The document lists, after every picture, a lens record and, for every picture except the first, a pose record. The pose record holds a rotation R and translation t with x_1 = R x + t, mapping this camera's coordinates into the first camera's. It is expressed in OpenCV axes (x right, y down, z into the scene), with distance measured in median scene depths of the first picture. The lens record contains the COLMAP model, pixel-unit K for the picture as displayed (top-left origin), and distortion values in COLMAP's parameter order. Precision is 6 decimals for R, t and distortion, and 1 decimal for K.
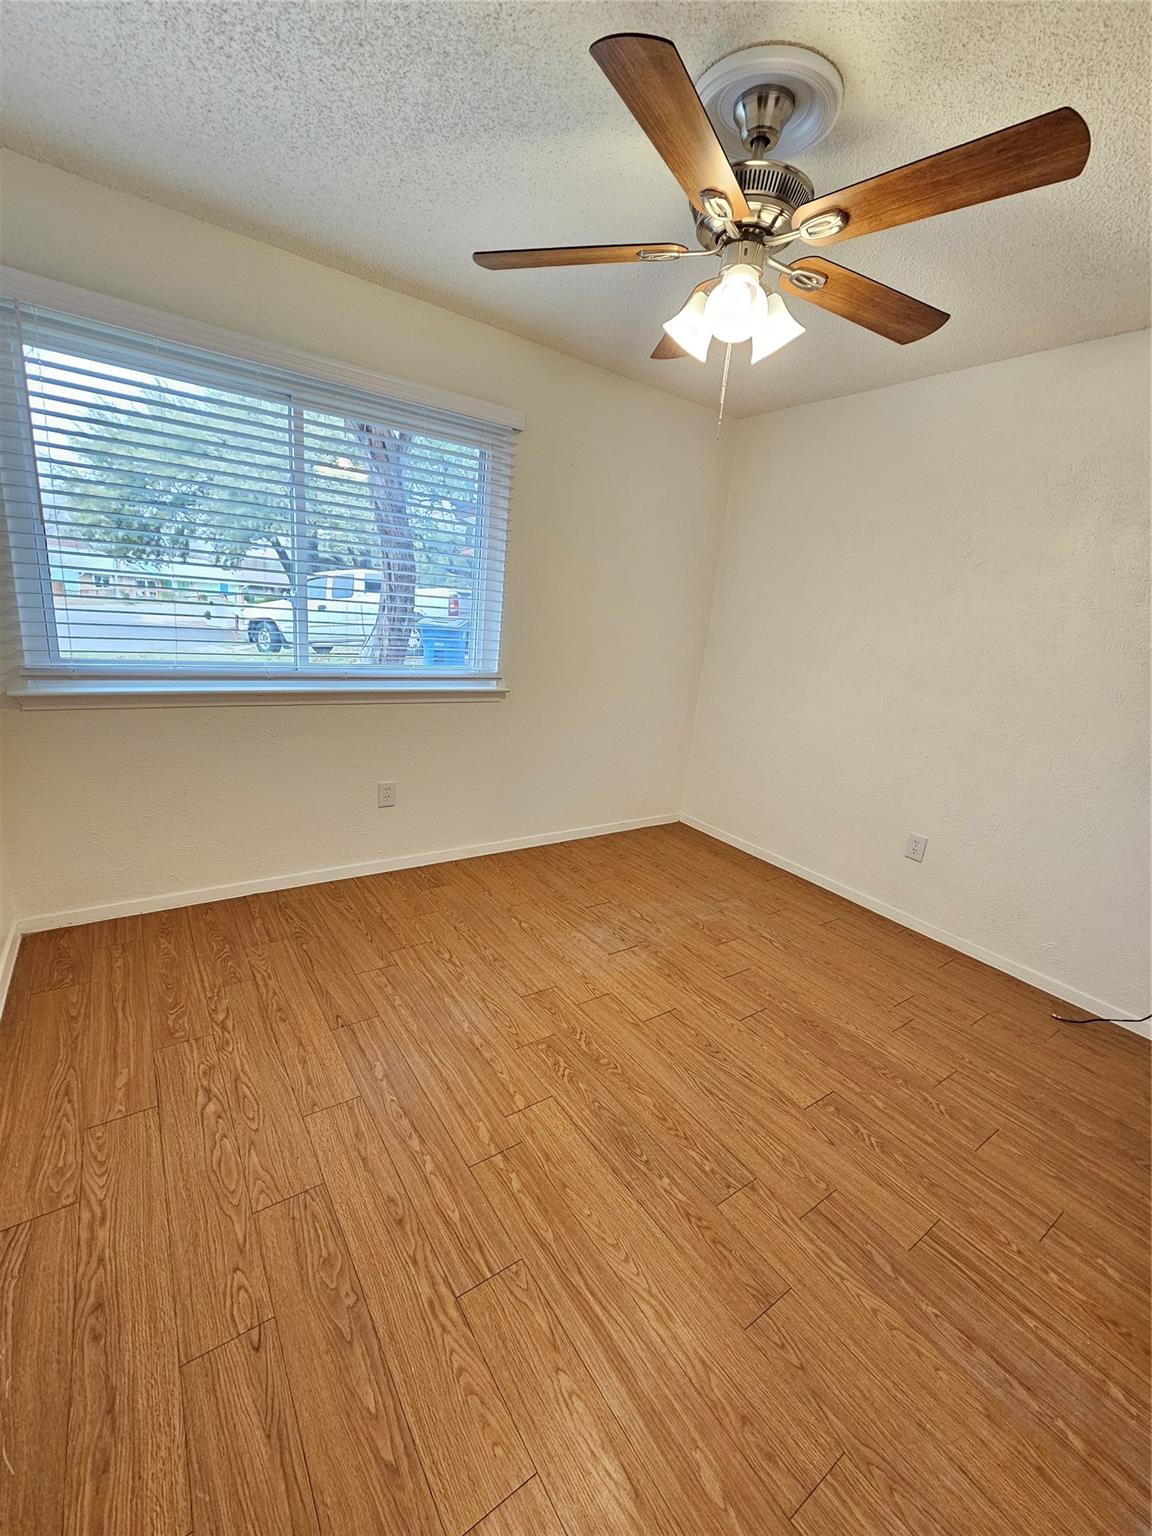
lens RADIAL K [[628.7, 0, 571.6], [0, 628.7, 770.2], [0, 0, 1]] dist [-0.003028, 0.003097]
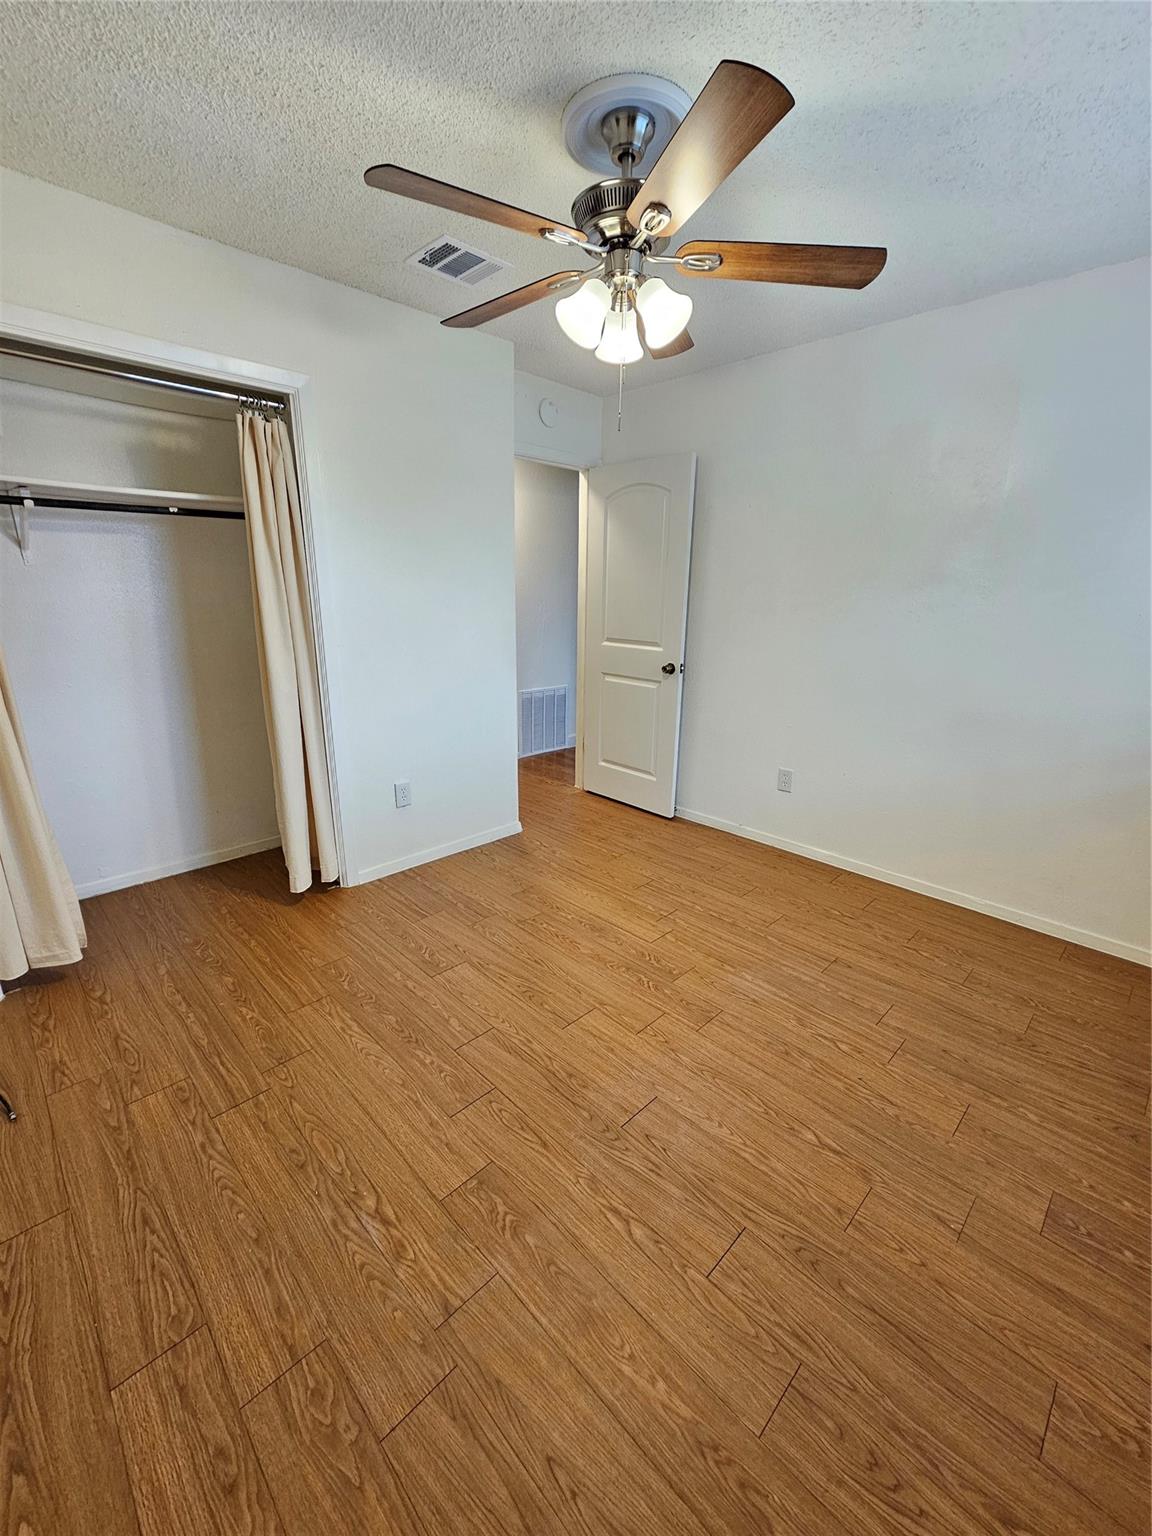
lens RADIAL K [[628.7, 0, 571.6], [0, 628.7, 770.2], [0, 0, 1]] dist [-0.003028, 0.003097]
pose [[-0.980889, -0.056753, -0.186107, 0.345769], [-0.144228, 0.854102, 0.499709, -0.398163], [0.130595, 0.517000, -0.845964, 1.590140]]
